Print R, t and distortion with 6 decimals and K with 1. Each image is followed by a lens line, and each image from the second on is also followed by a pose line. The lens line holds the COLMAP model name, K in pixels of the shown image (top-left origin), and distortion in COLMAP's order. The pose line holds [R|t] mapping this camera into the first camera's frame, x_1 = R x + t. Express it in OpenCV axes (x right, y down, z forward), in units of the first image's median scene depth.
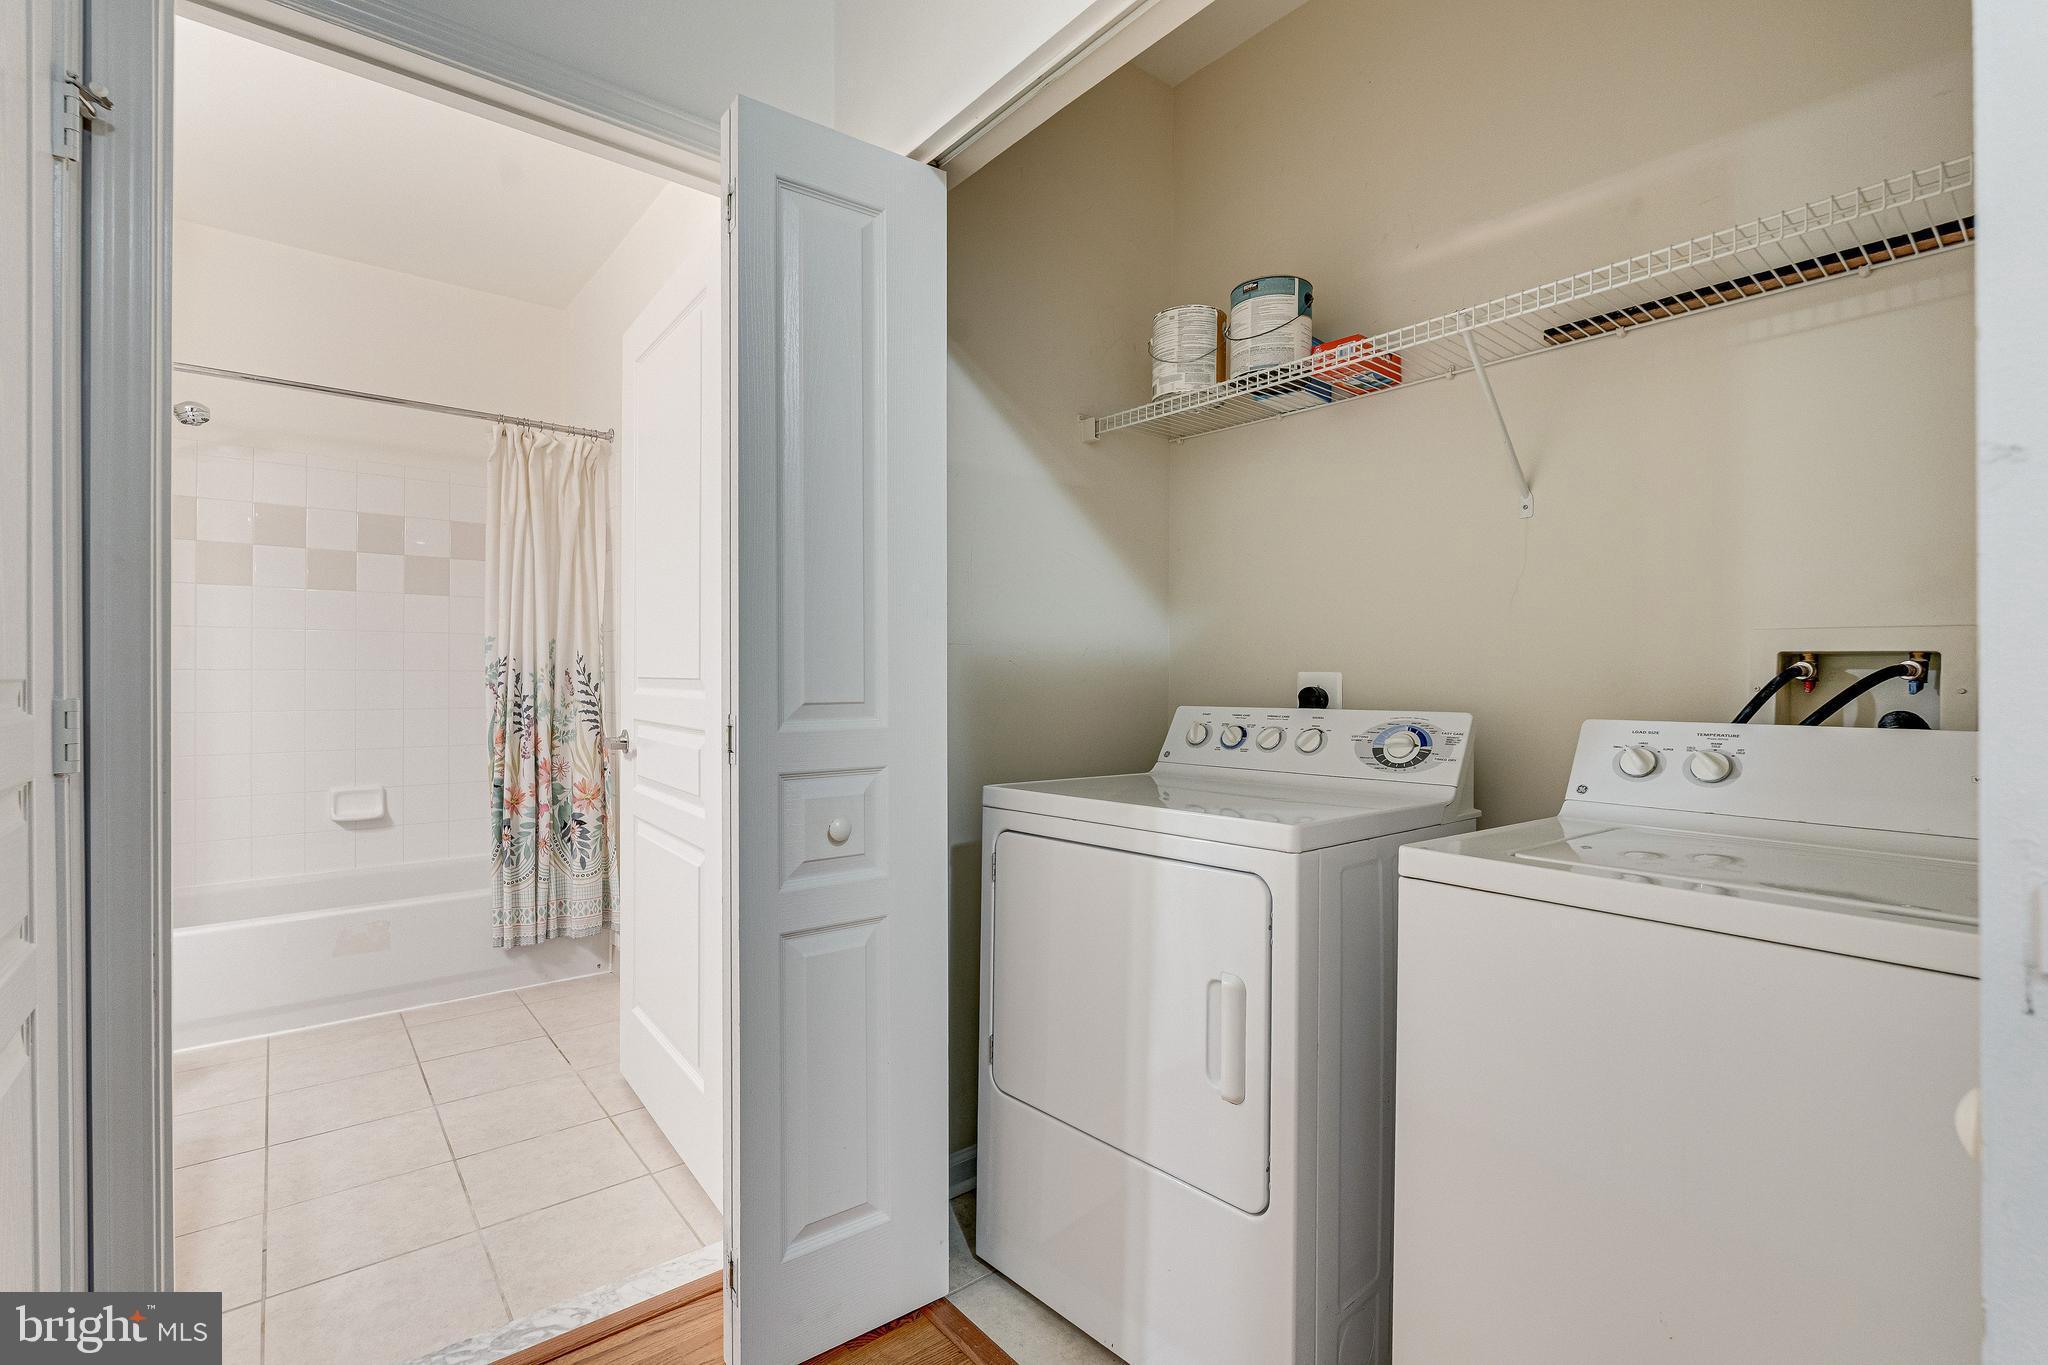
lens RADIAL K [[893.9, 0, 1023.1], [0, 893.9, 672.4], [0, 0, 1]] dist [-0.007395, 0.001458]
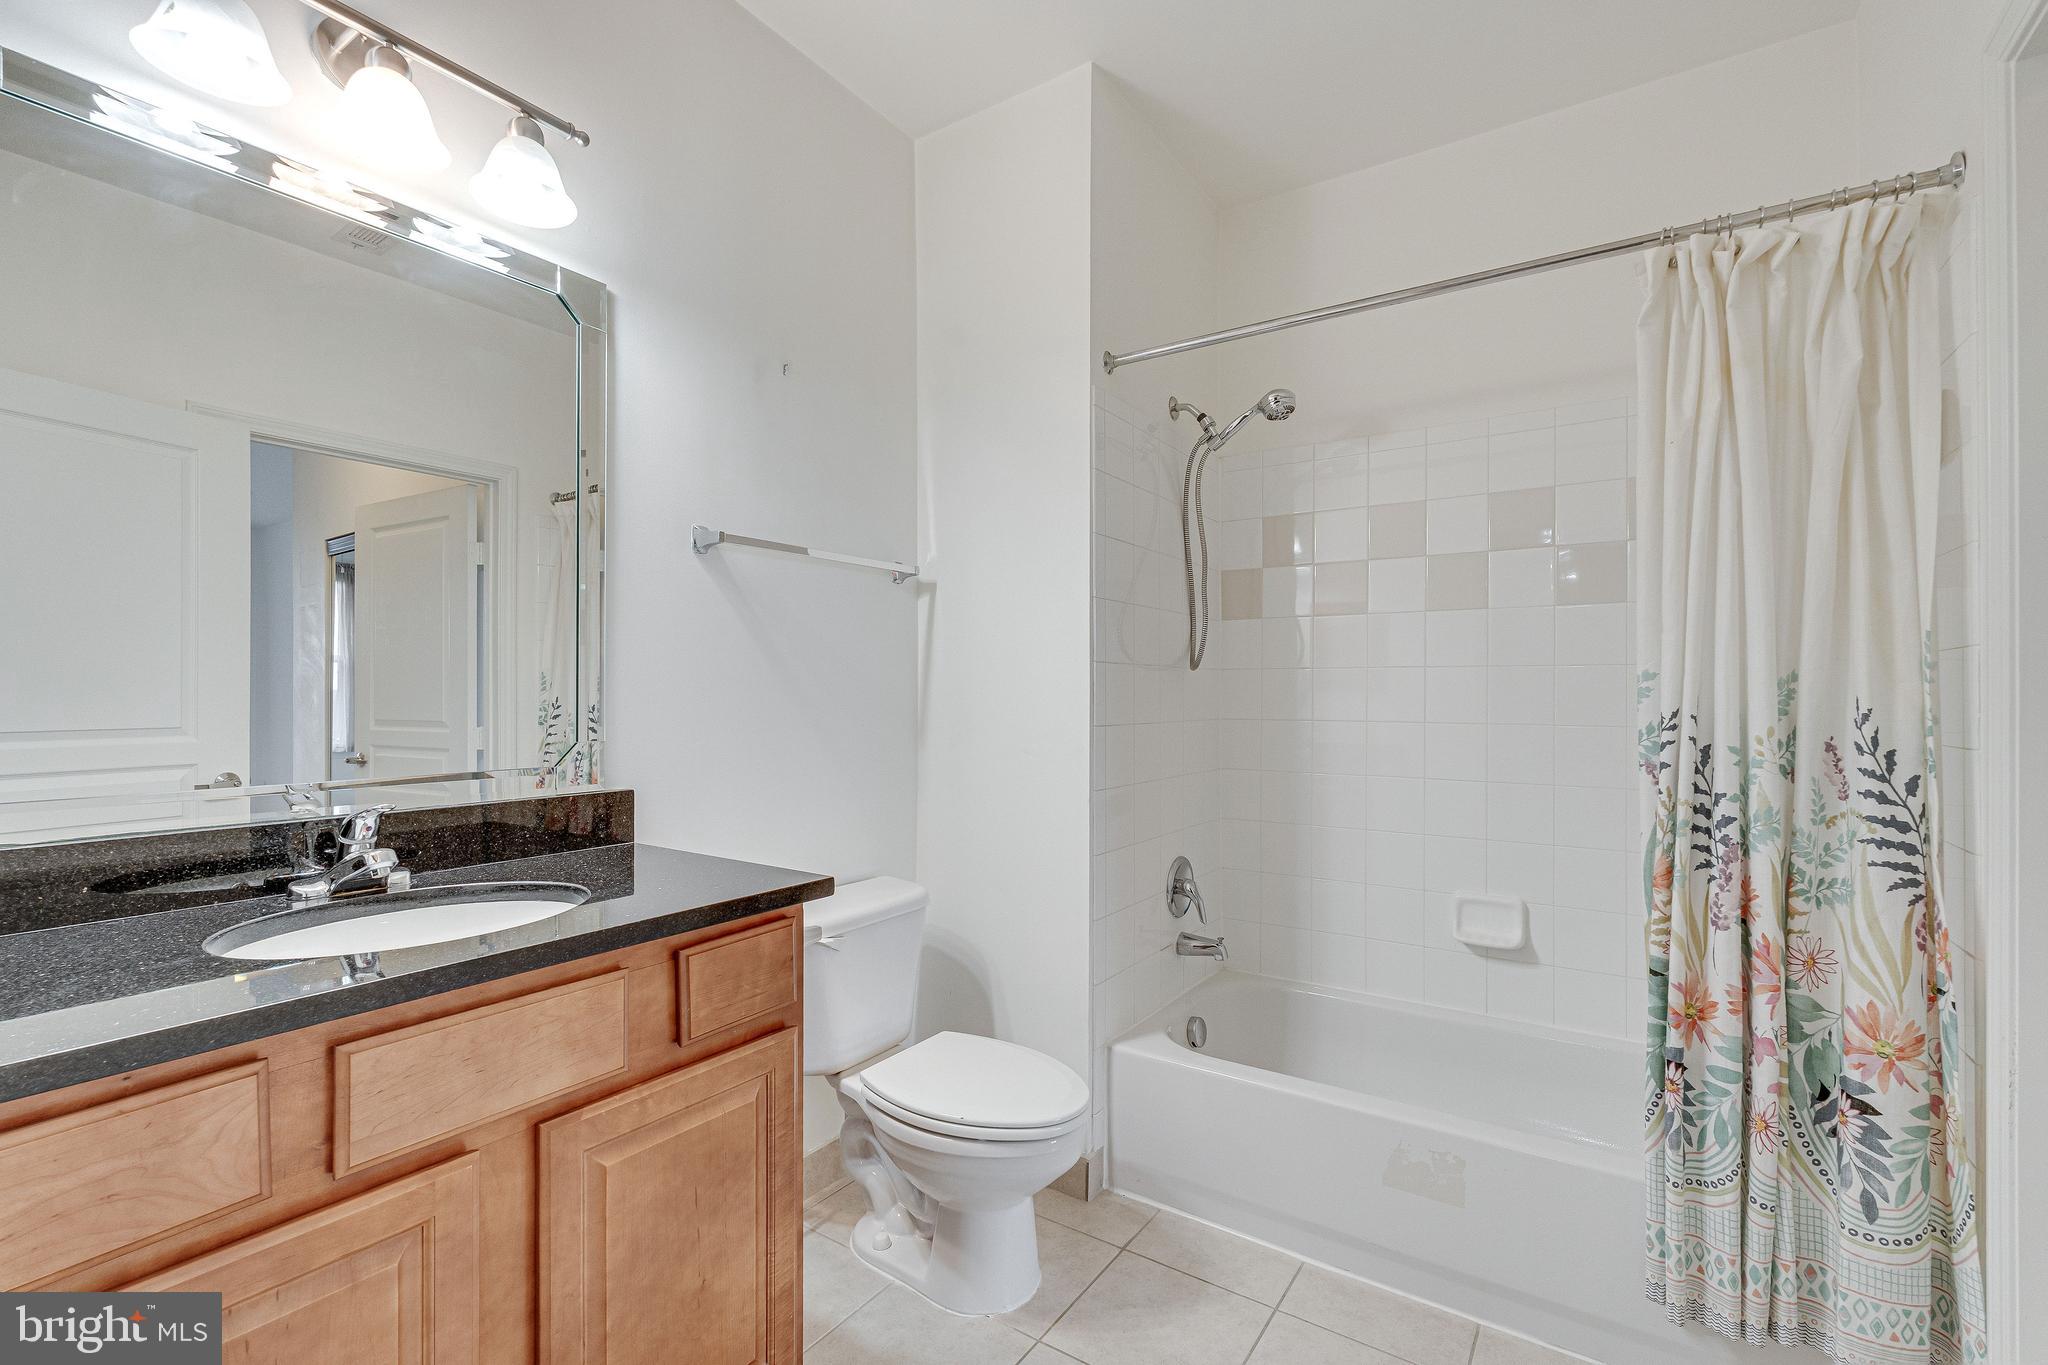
lens RADIAL K [[893.9, 0, 1031.0], [0, 893.9, 688.0], [0, 0, 1]] dist [-0.007395, 0.001458]
pose [[0.282845, -0.008117, -0.959131, -0.205585], [-0.002374, 0.999955, -0.009162, -0.024419], [0.959163, 0.004868, 0.282813, 0.508476]]
